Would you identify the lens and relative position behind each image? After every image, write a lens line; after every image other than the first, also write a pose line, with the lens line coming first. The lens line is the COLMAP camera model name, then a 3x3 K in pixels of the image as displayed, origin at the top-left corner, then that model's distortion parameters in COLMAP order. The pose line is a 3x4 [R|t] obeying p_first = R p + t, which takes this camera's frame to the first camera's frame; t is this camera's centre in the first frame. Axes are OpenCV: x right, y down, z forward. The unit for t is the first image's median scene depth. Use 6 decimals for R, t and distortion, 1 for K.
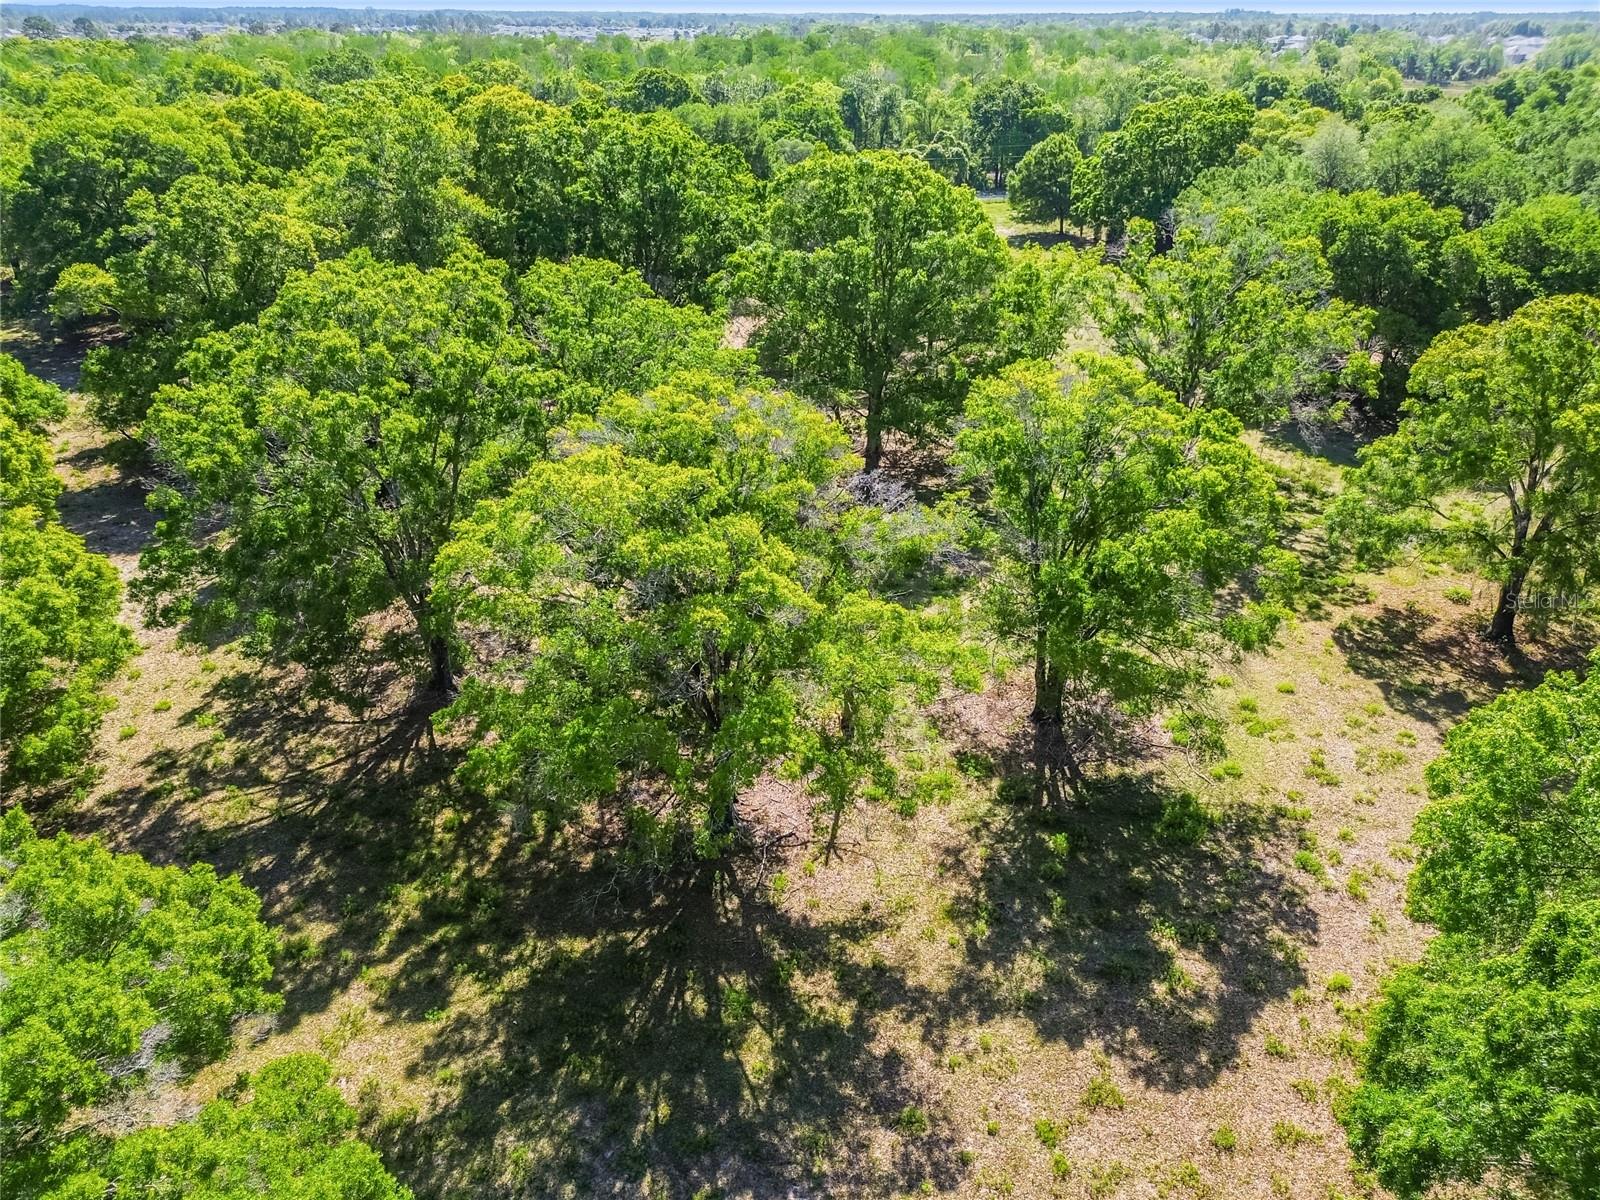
lens RADIAL K [[1149.9, 0, 800.0], [0, 1149.9, 600.0], [0, 0, 1]] dist [0.059615, -0.062931]
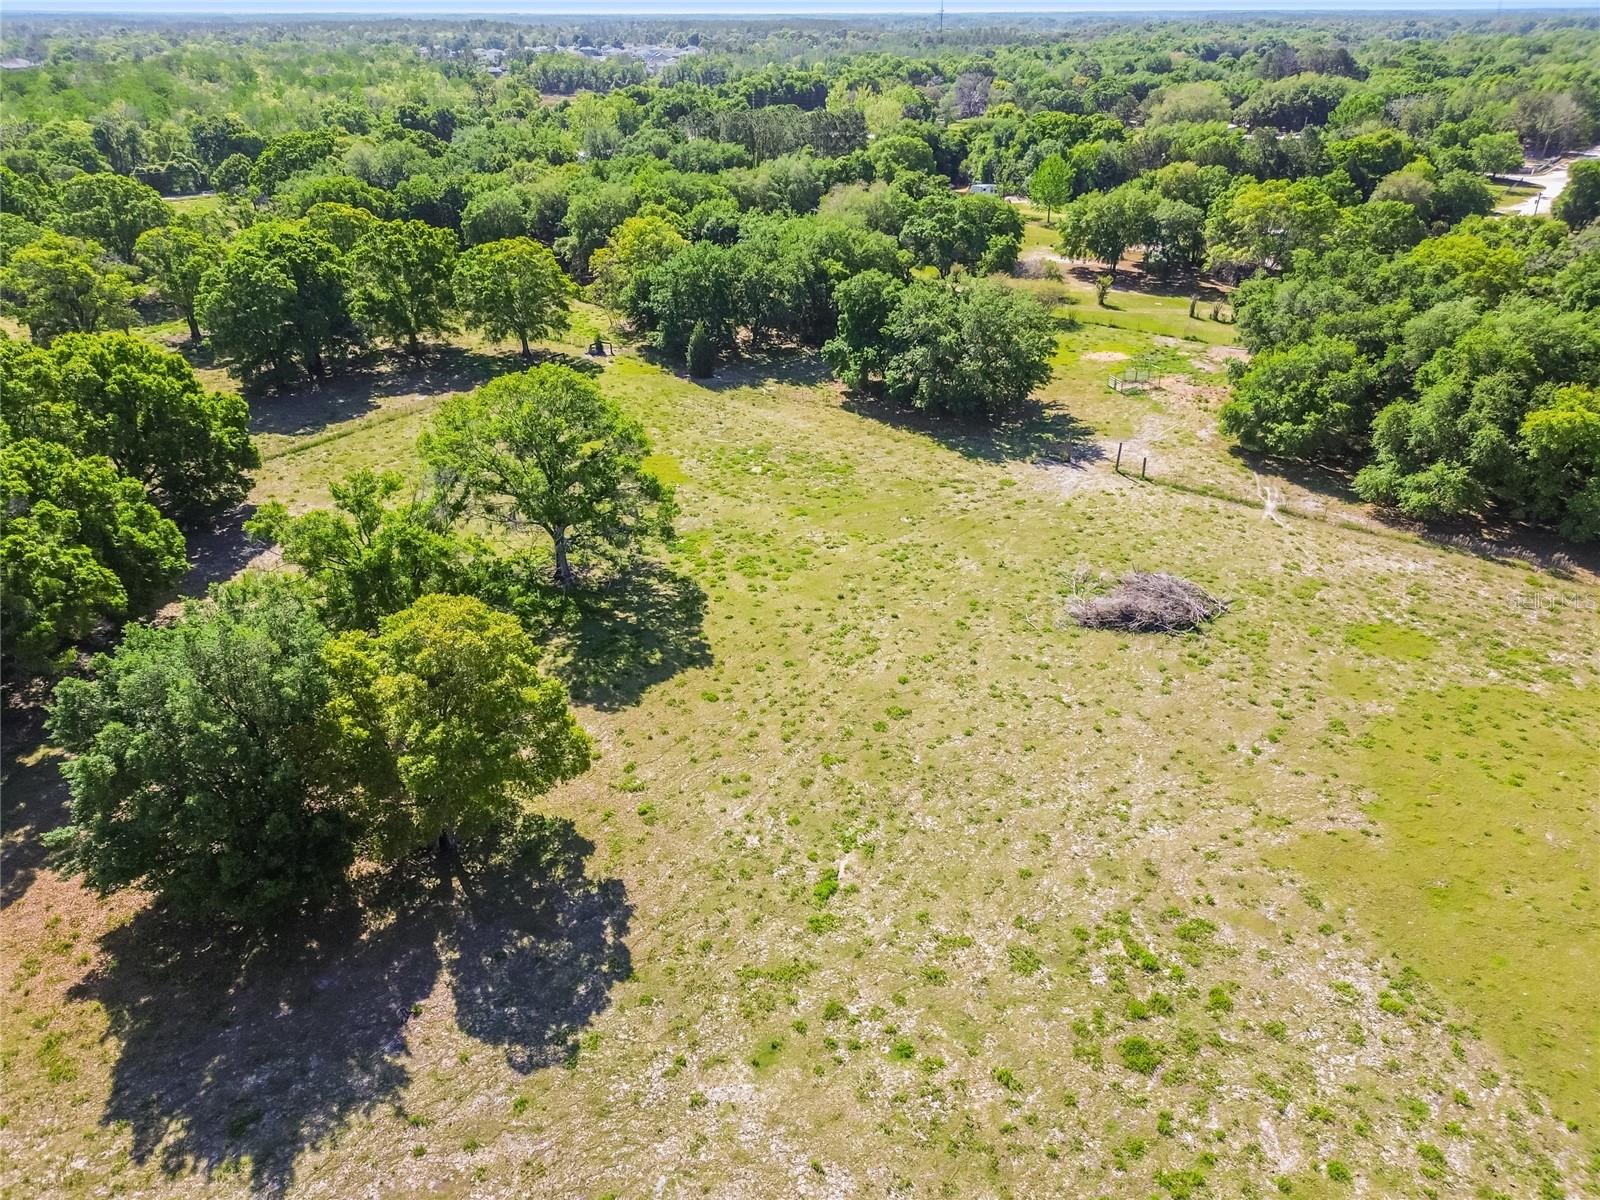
lens RADIAL K [[1171.5, 0, 800.0], [0, 1171.5, 600.0], [0, 0, 1]] dist [0.064190, -0.067828]
pose [[0.864766, -0.228658, 0.447096, 0.004091], [0.230206, 0.971766, 0.051728, 0.354685], [-0.446301, 0.058191, 0.892989, -0.937902]]
